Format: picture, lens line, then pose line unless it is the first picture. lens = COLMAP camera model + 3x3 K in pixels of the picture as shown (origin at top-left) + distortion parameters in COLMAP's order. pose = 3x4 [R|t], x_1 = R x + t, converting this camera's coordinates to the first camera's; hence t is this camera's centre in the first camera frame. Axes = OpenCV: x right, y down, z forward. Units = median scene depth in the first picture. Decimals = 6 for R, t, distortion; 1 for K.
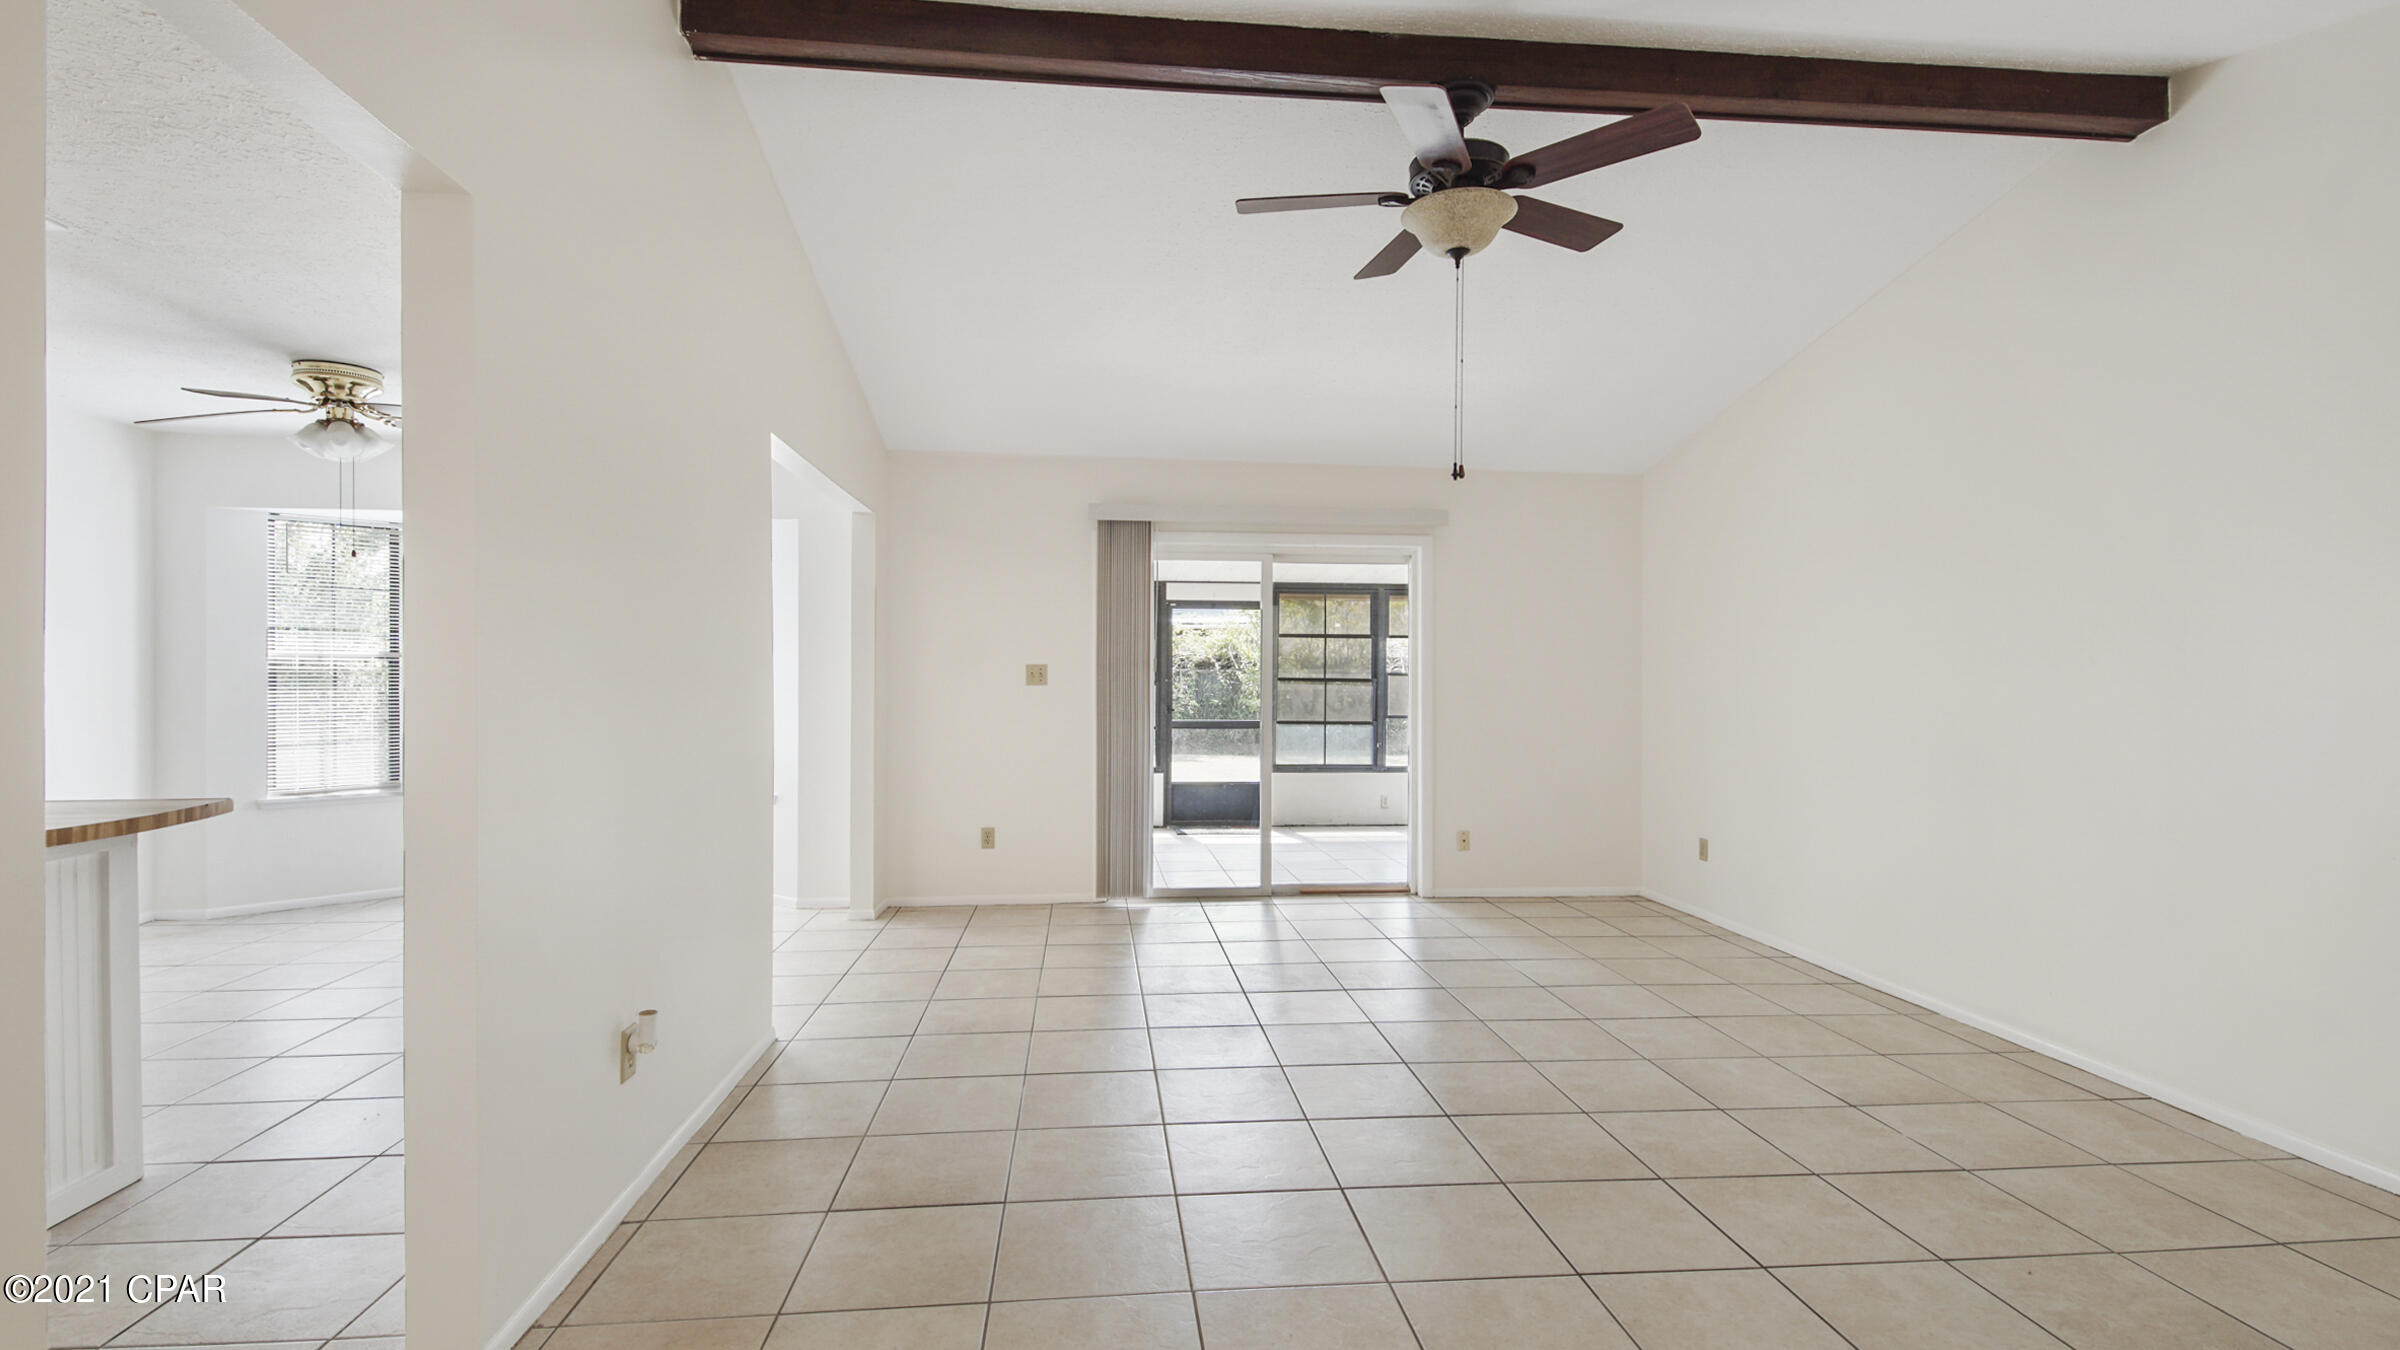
lens RADIAL K [[1068.4, 0, 1194.9], [0, 1068.4, 680.0], [0, 0, 1]] dist [0.030040, -0.015182]
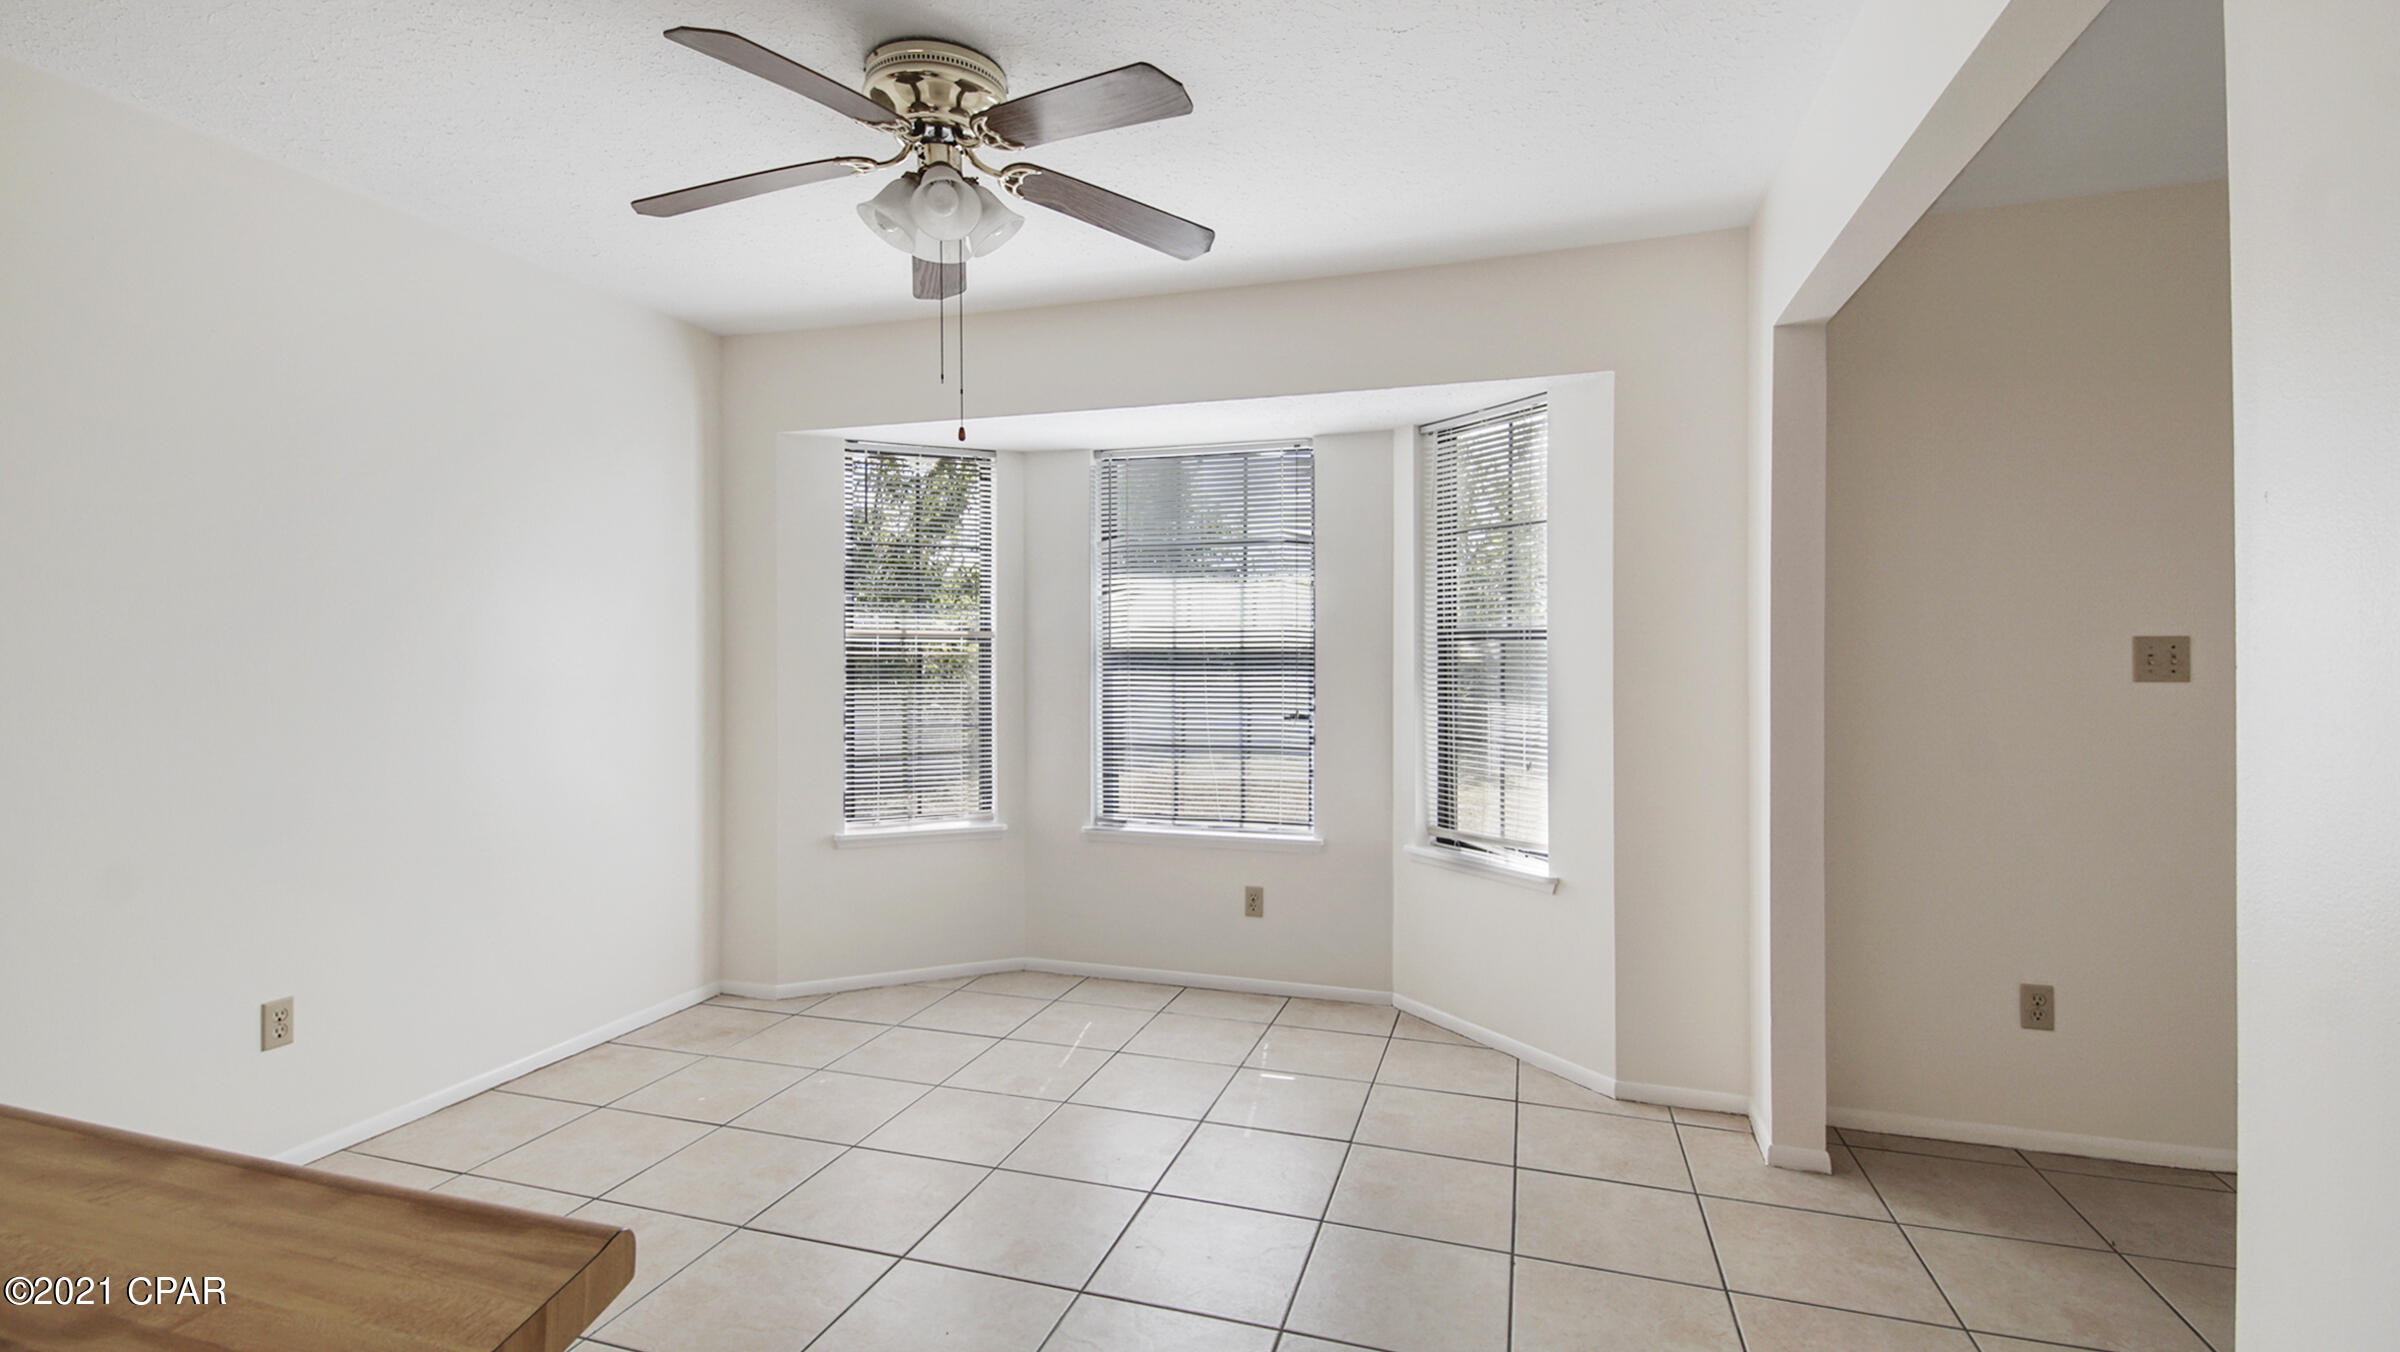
lens RADIAL K [[1061.1, 0, 1205.3], [0, 1061.1, 670.2], [0, 0, 1]] dist [0.029263, -0.000296]
pose [[0.922194, 0.001398, -0.386726, -0.345710], [-0.001962, 0.999998, -0.001062, 0.001106], [0.386723, 0.001738, 0.922194, 0.420901]]
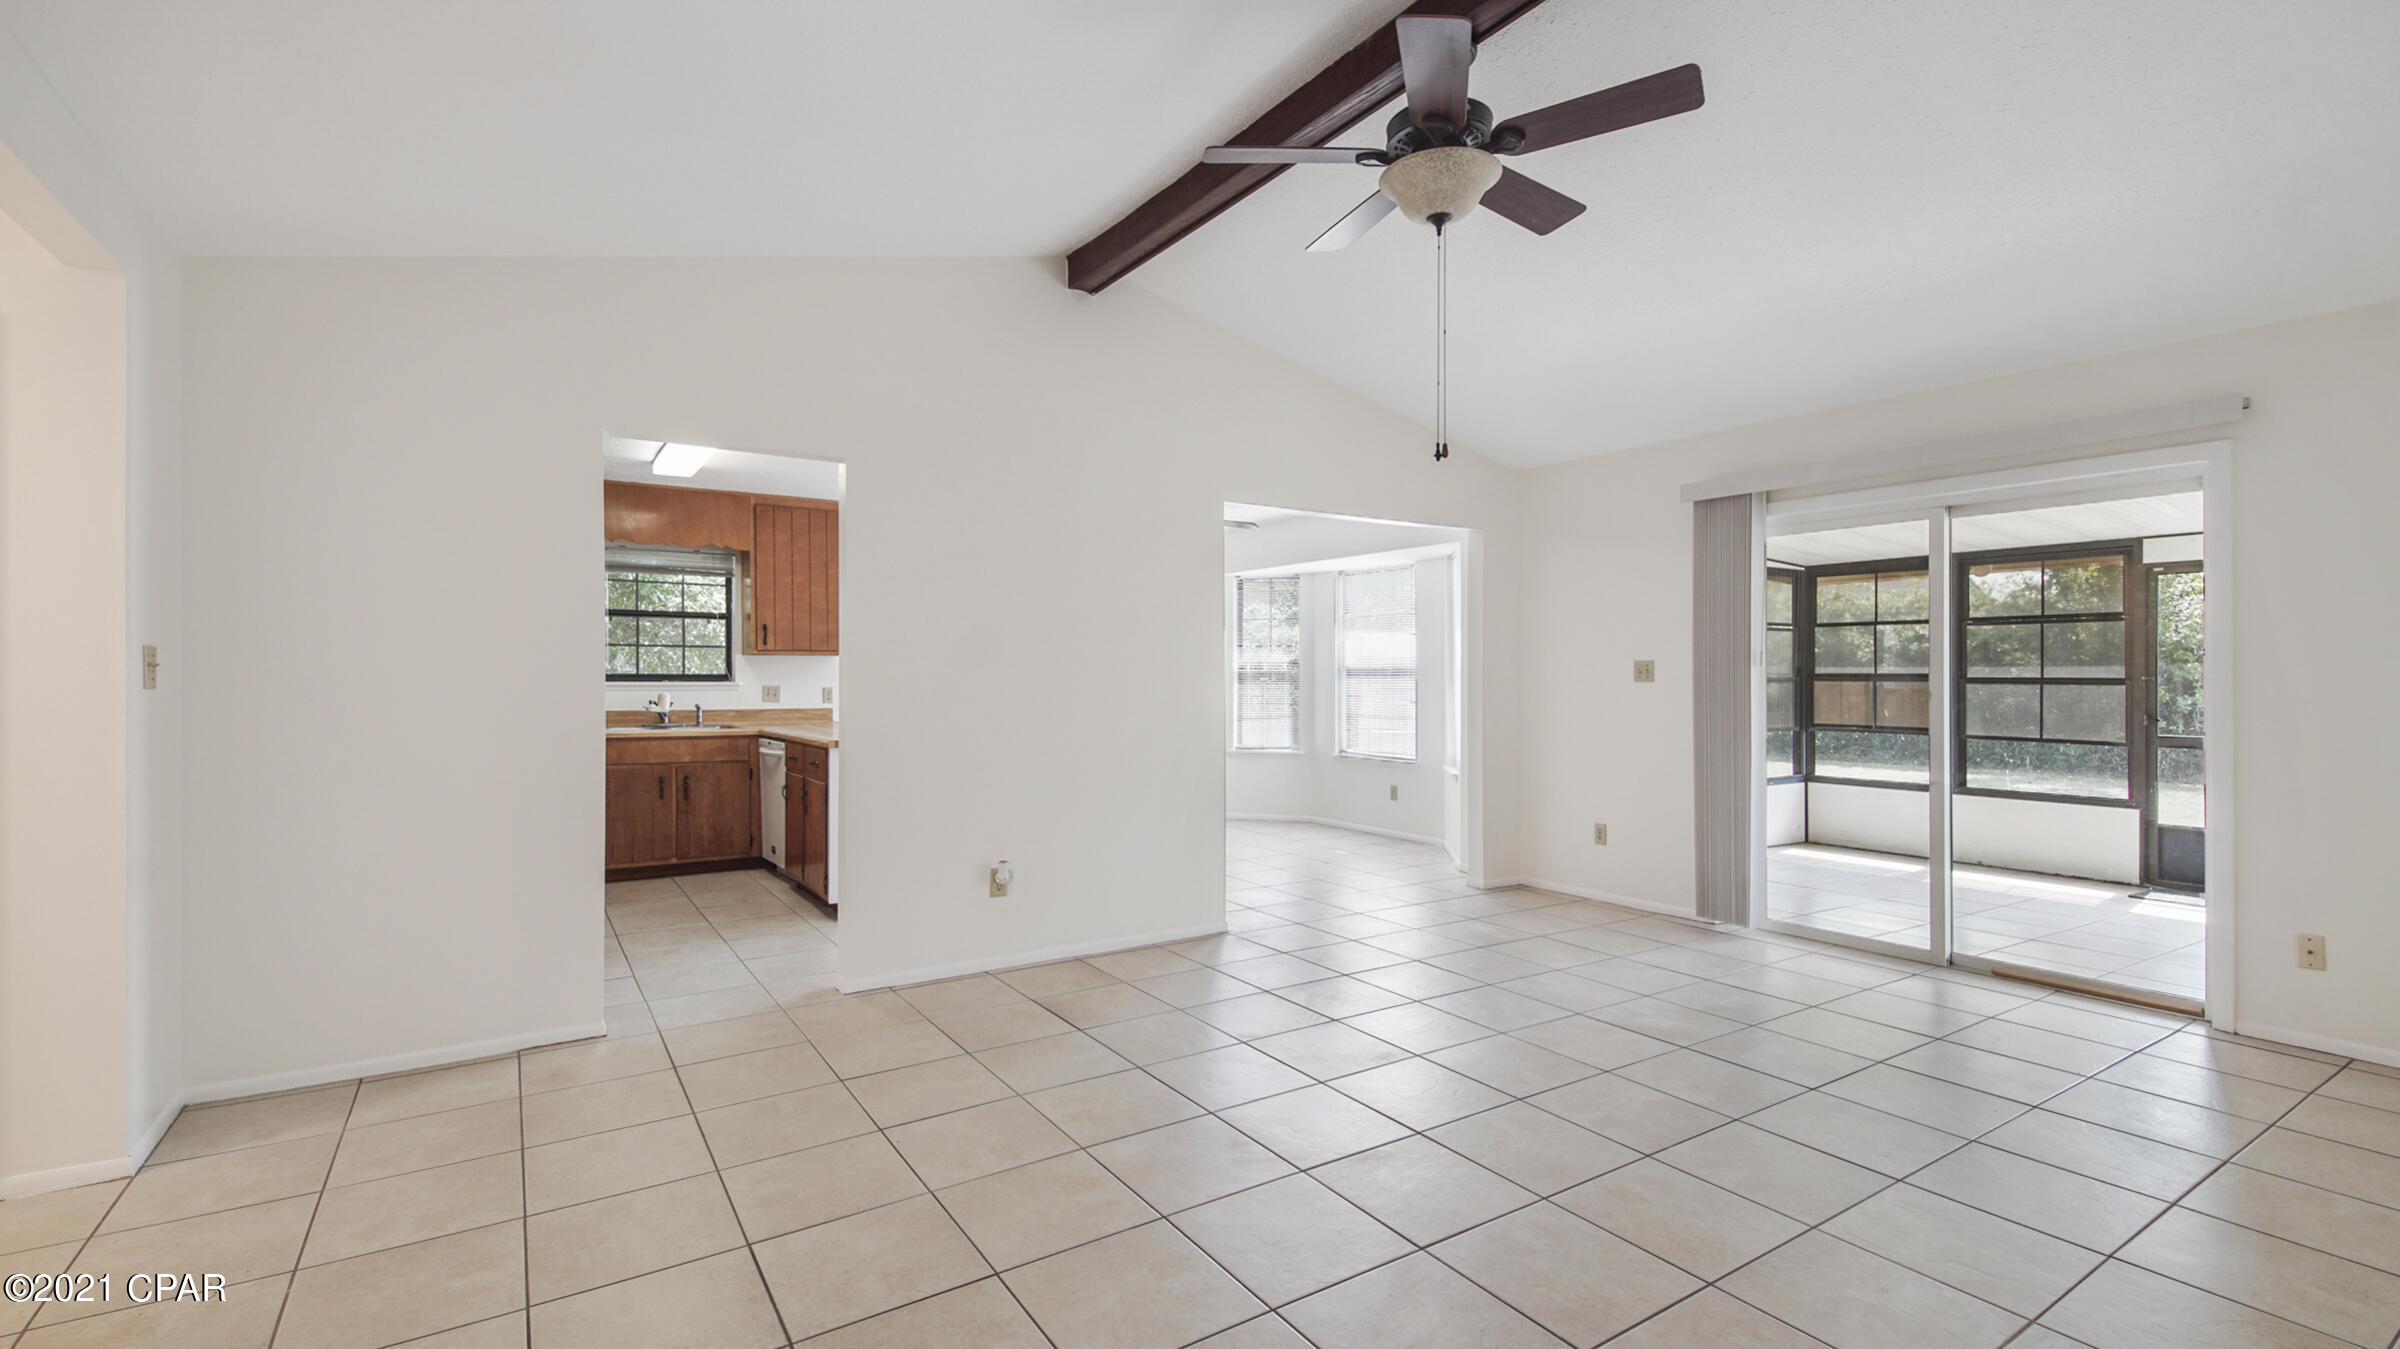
lens RADIAL K [[1061.1, 0, 1205.3], [0, 1061.1, 668.7], [0, 0, 1]] dist [0.029263, -0.000296]
pose [[0.465236, -0.008740, -0.885144, 0.518915], [-0.000781, 0.999947, -0.010284, 0.002889], [0.885186, 0.005475, 0.465204, 0.205806]]
